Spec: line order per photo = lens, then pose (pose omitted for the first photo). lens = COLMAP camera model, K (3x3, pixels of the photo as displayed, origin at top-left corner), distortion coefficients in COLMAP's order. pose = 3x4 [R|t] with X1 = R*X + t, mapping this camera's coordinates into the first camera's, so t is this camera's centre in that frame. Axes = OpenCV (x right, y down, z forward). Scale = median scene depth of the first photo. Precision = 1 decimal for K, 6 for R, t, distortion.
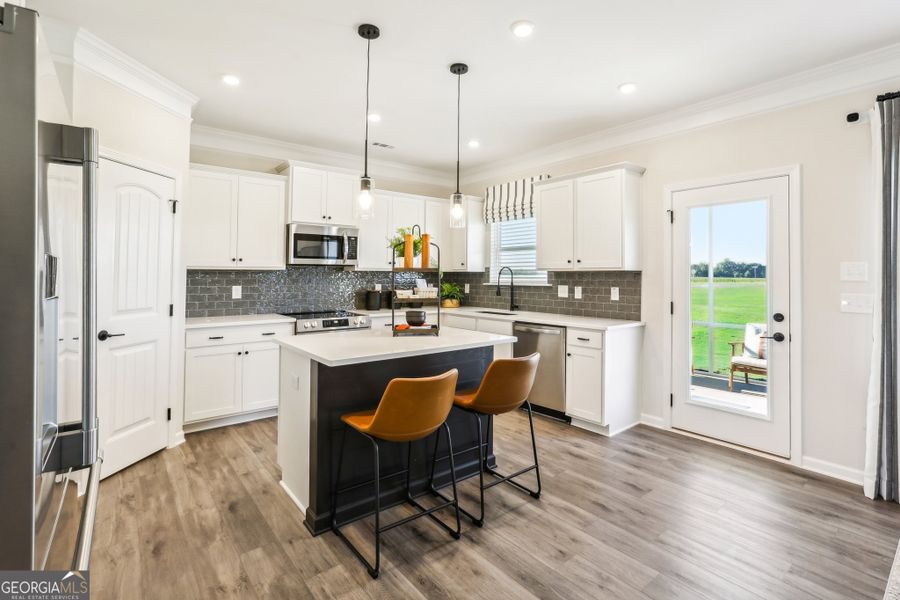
lens RADIAL K [[417.9, 0, 451.3], [0, 417.9, 265.8], [0, 0, 1]] dist [-0.017025, 0.000242]
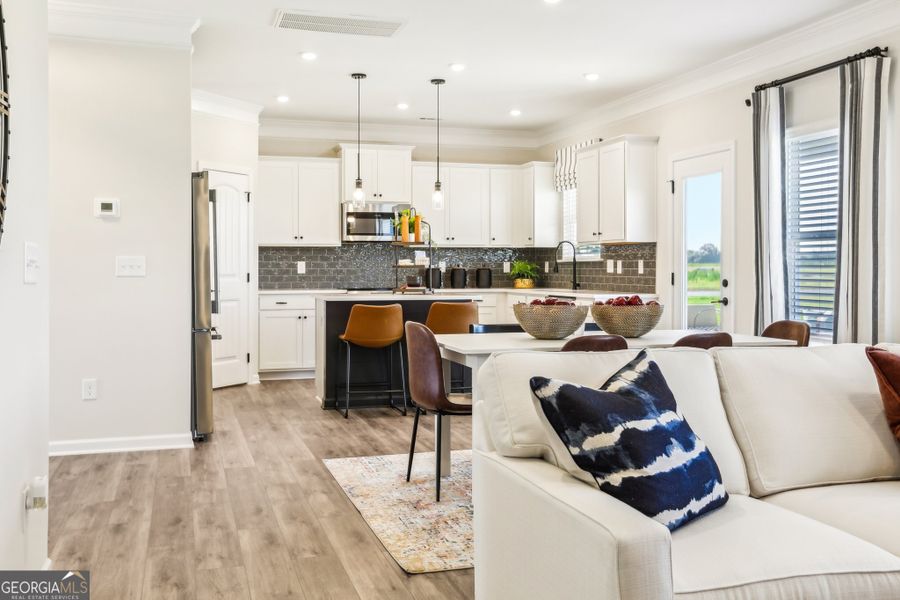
lens RADIAL K [[867.0, 0, 447.3], [0, 867.0, 272.2], [0, 0, 1]] dist [0.052181, 0.018819]
pose [[0.927952, -0.001682, -0.372695, 0.678100], [0.013165, 0.999514, 0.028269, 0.016291], [0.372466, -0.031138, 0.927523, -0.956045]]
